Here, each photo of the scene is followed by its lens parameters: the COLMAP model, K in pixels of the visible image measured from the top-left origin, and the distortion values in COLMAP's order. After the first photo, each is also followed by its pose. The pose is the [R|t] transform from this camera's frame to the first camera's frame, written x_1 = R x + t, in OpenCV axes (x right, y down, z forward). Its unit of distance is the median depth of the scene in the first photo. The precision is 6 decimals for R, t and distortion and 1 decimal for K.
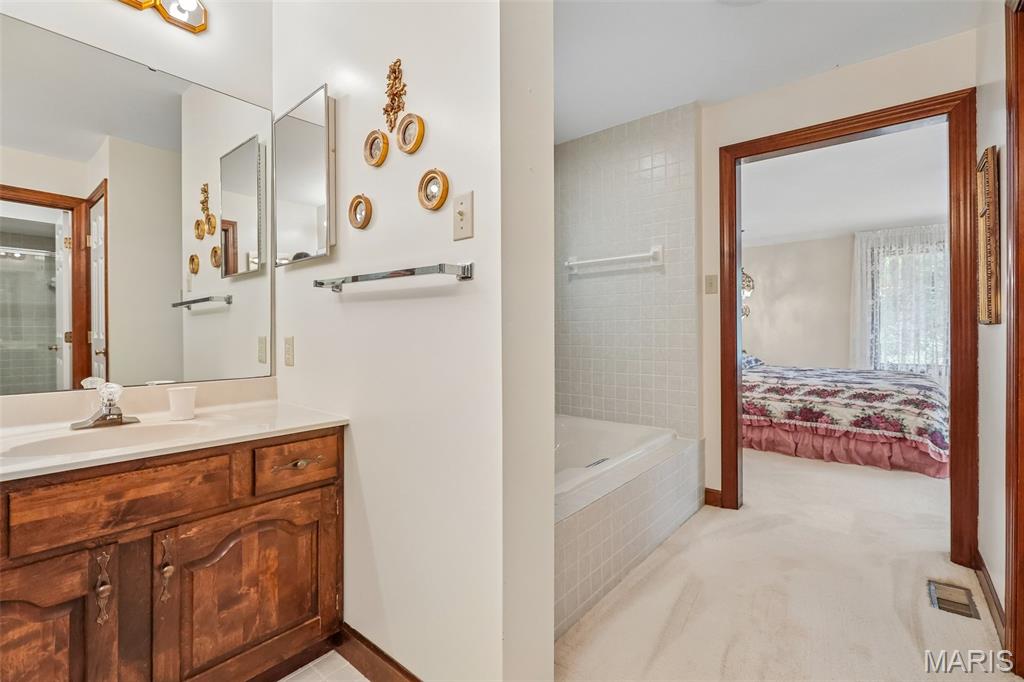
lens RADIAL K [[462.0, 0, 512.0], [0, 462.0, 341.0], [0, 0, 1]] dist [-0.001397, -0.000309]
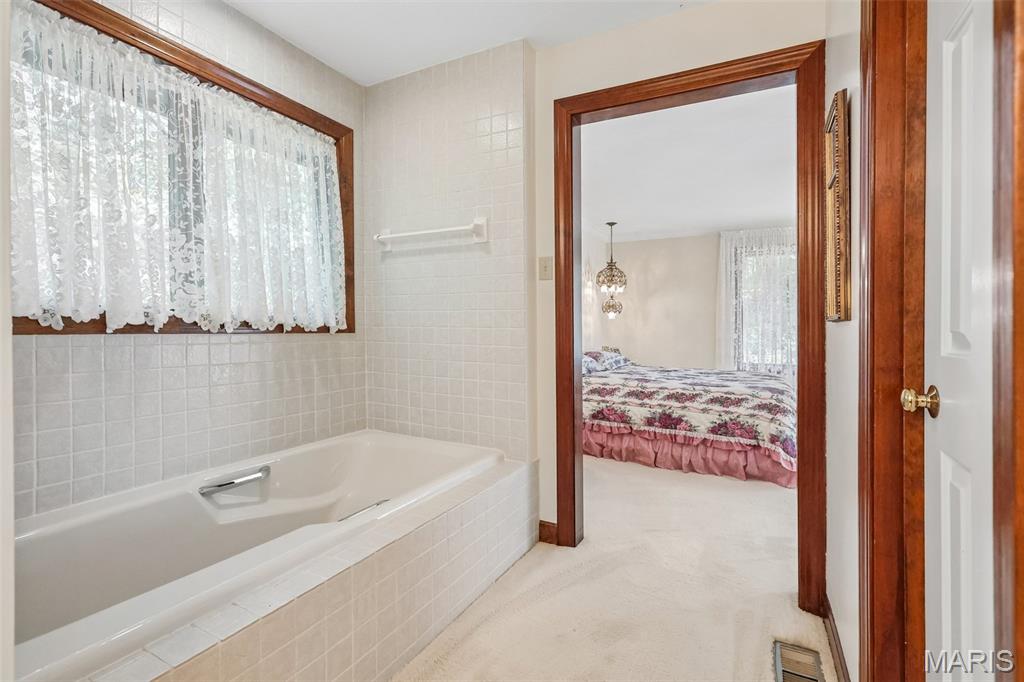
lens RADIAL K [[471.5, 0, 510.5], [0, 471.5, 328.7], [0, 0, 1]] dist [0.001972, 0.000672]
pose [[0.979621, 0.015626, 0.200248, 0.164566], [-0.012013, 0.999743, -0.019246, -0.000884], [-0.200497, 0.016448, 0.979556, 0.162747]]
